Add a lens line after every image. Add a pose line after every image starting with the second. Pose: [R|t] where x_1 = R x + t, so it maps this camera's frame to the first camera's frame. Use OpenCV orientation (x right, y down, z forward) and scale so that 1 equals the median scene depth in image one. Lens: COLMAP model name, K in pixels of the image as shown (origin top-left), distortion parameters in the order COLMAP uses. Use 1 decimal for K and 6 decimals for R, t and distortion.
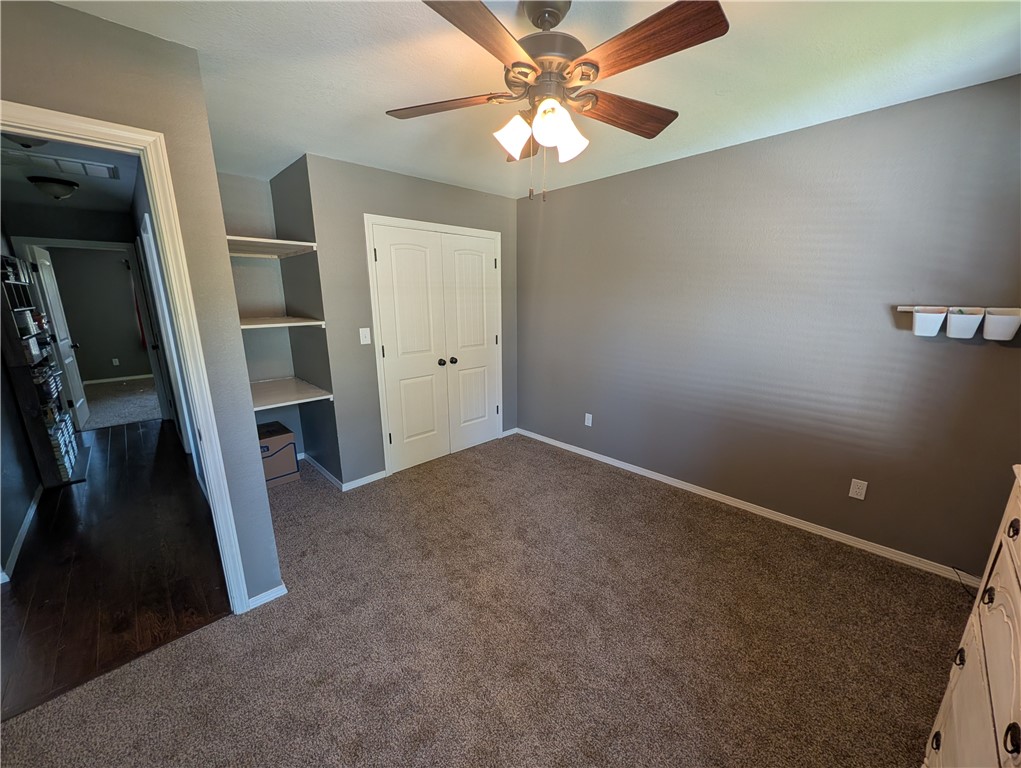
lens RADIAL K [[392.6, 0, 509.7], [0, 392.6, 383.5], [0, 0, 1]] dist [-0.001922, -0.000385]
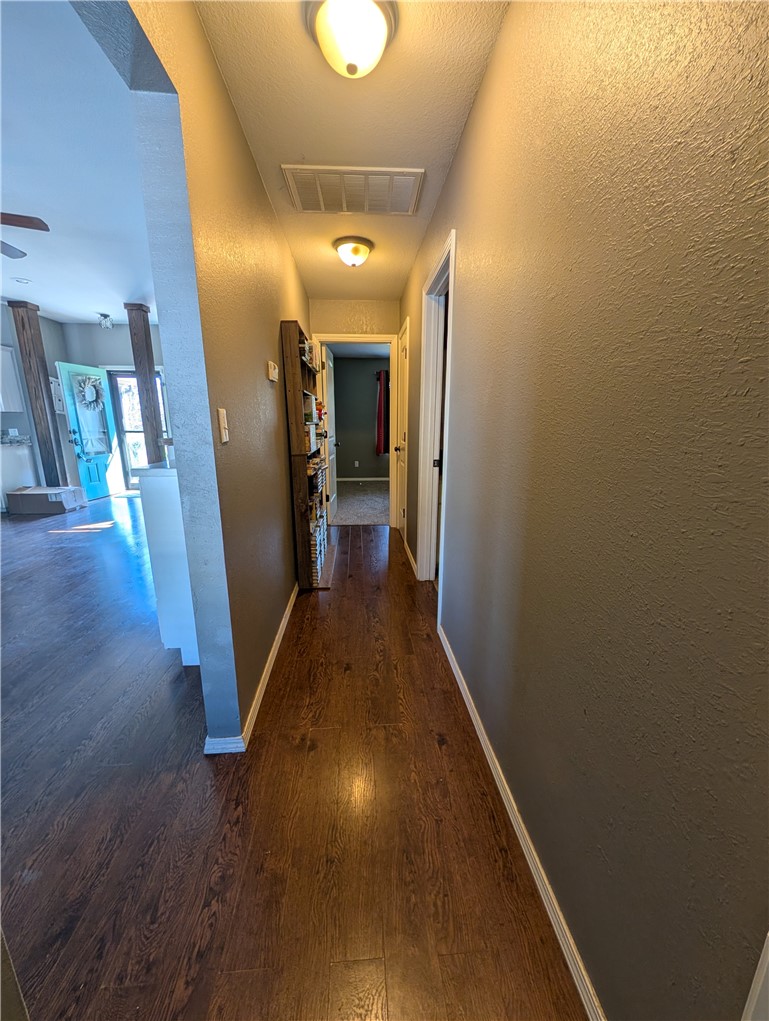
lens RADIAL K [[392.6, 0, 383.6], [0, 392.6, 510.6], [0, 0, 1]] dist [-0.001922, -0.000385]
pose [[0.762449, 0.152501, -0.628820, -0.487970], [-0.149444, 0.987057, 0.058179, 0.002098], [0.629554, 0.049615, 0.775371, 0.402708]]
